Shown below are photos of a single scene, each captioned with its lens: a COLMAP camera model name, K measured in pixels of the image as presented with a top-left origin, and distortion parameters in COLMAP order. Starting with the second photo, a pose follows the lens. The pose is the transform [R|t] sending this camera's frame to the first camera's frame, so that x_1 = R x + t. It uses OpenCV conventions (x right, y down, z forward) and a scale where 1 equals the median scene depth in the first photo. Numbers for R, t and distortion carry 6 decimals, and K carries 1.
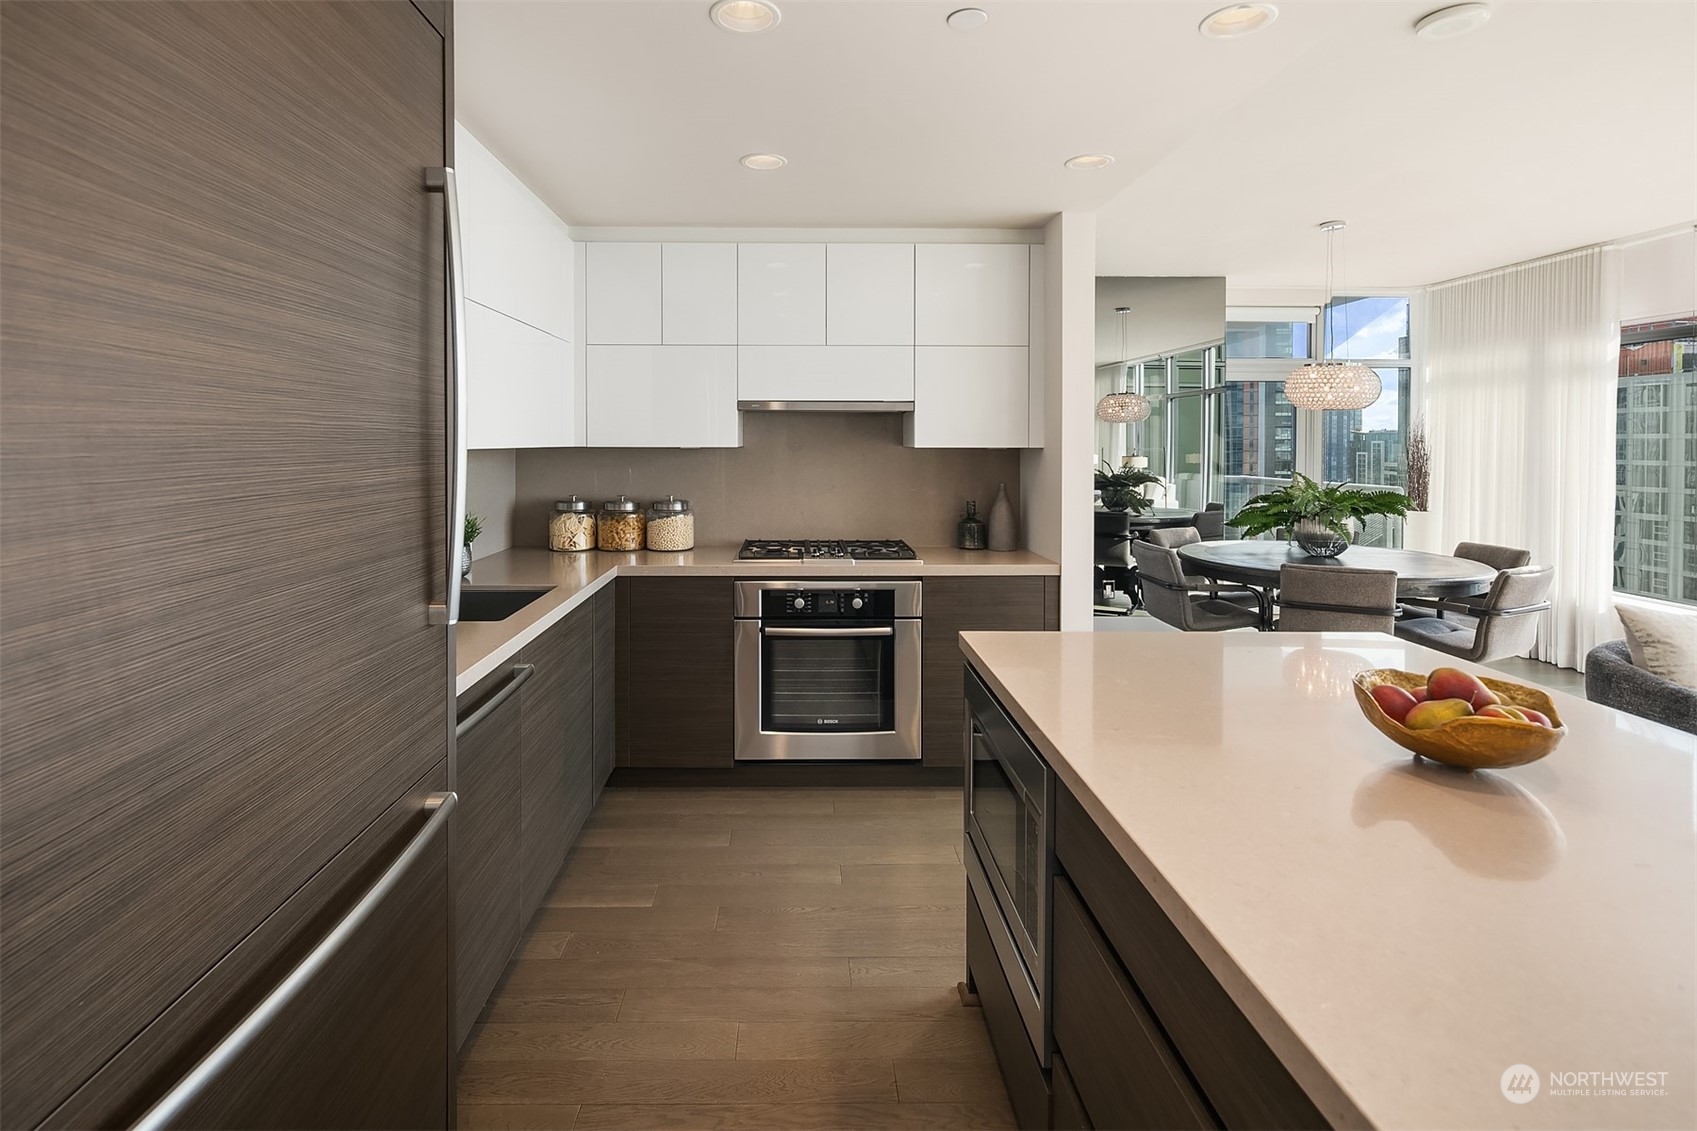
lens RADIAL K [[822.5, 0, 816.8], [0, 822.5, 451.0], [0, 0, 1]] dist [0.003158, -0.002379]
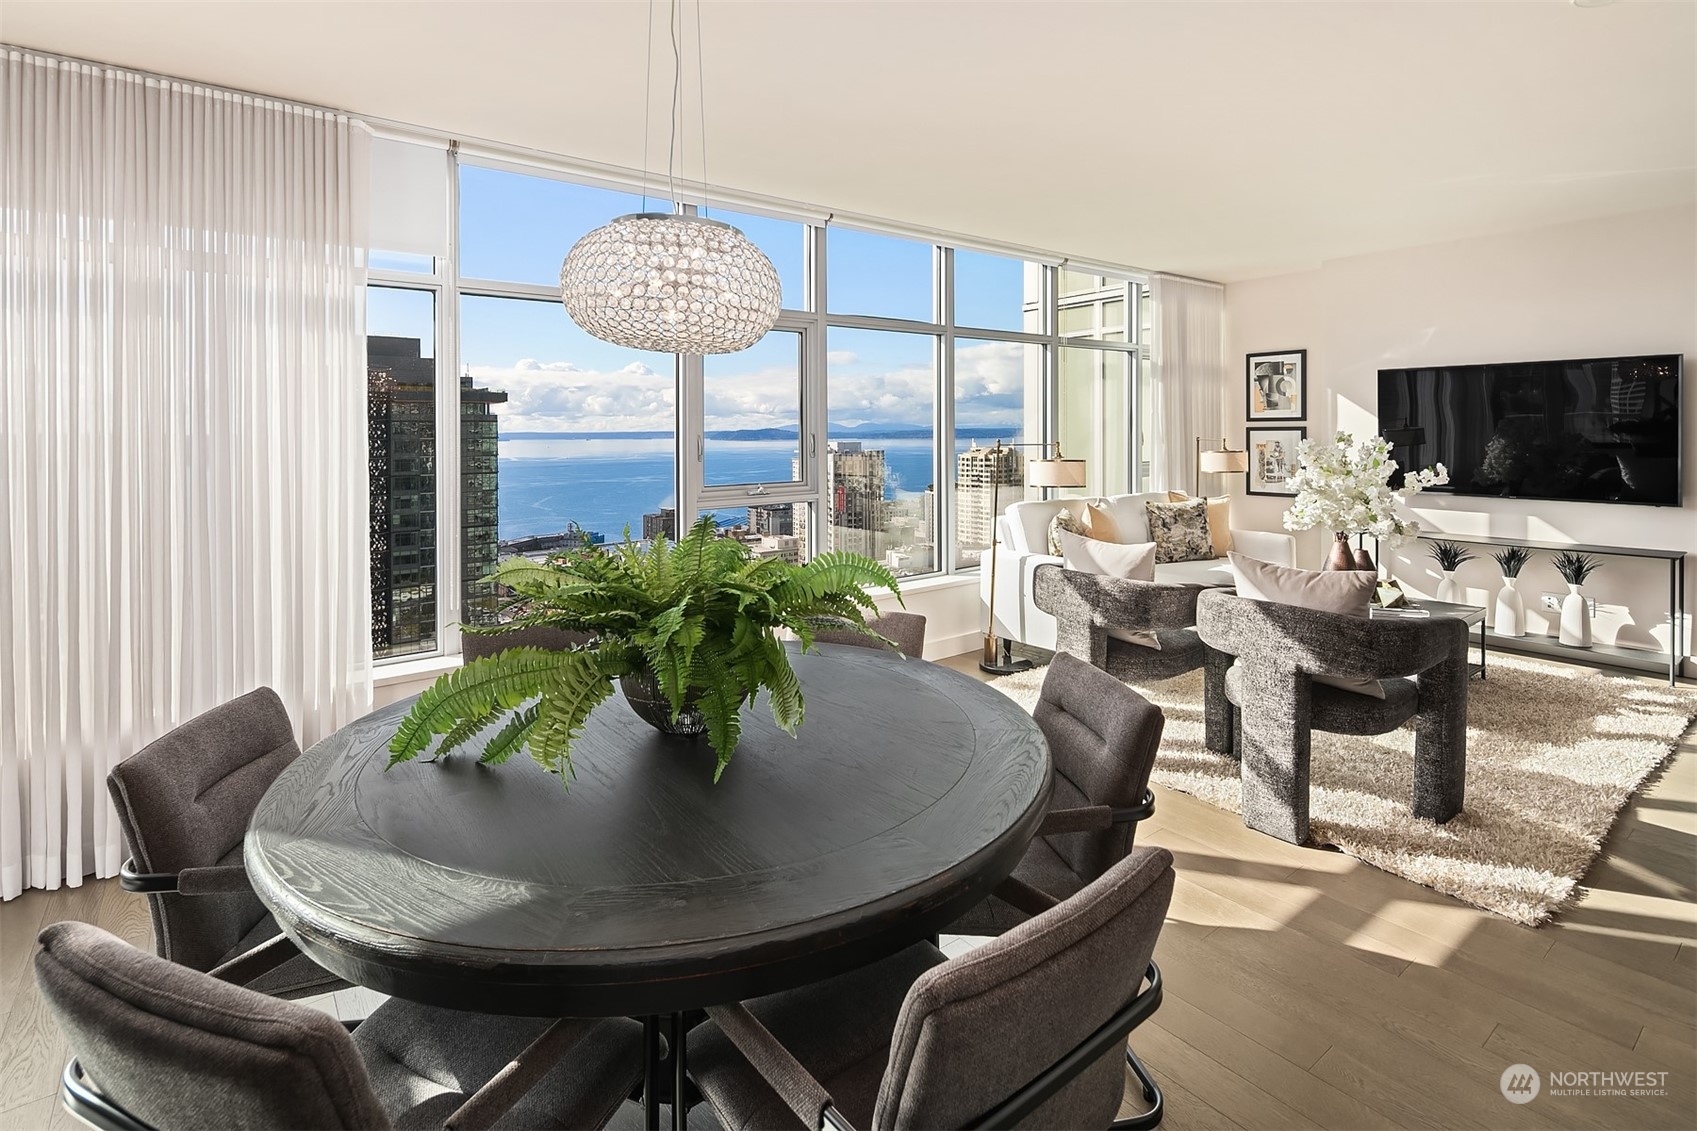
lens RADIAL K [[822.5, 0, 841.1], [0, 822.5, 421.7], [0, 0, 1]] dist [0.003158, -0.002379]
pose [[-0.594527, 0.011436, 0.803995, 0.315891], [0.014367, 0.999890, -0.003599, -0.015784], [-0.803948, 0.009411, -0.594626, 1.428804]]
